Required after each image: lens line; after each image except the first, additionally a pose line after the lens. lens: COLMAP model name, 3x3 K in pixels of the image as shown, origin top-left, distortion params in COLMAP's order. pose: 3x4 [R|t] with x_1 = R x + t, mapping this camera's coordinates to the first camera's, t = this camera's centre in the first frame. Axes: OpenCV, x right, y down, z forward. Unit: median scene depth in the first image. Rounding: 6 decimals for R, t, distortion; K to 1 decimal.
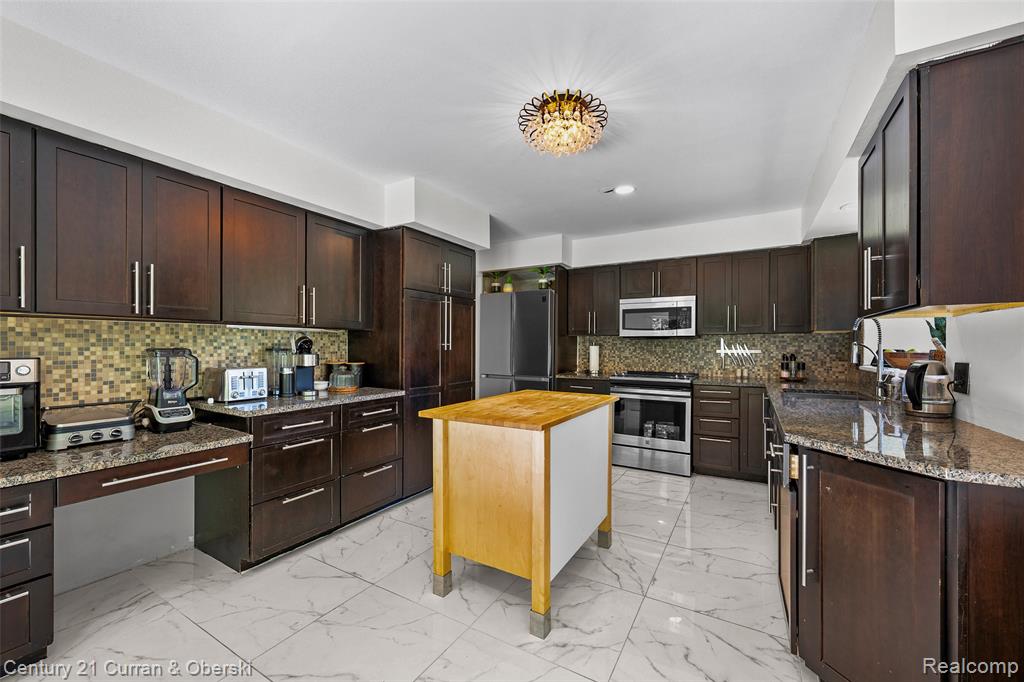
lens RADIAL K [[409.0, 0, 509.8], [0, 409.0, 346.6], [0, 0, 1]] dist [0.001366, -0.000004]
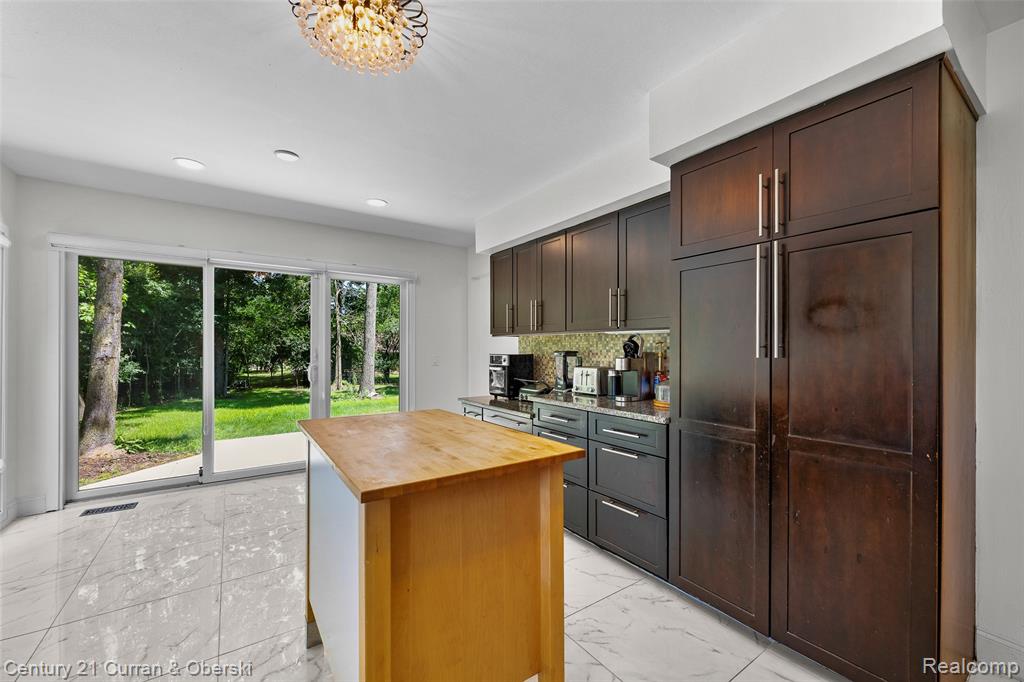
lens RADIAL K [[409.0, 0, 509.8], [0, 409.0, 346.6], [0, 0, 1]] dist [0.001366, -0.000004]
pose [[-0.413329, -0.006278, -0.910560, 0.534617], [-0.005295, 0.999976, -0.004491, -0.002837], [0.910566, 0.002965, -0.413352, 1.257623]]
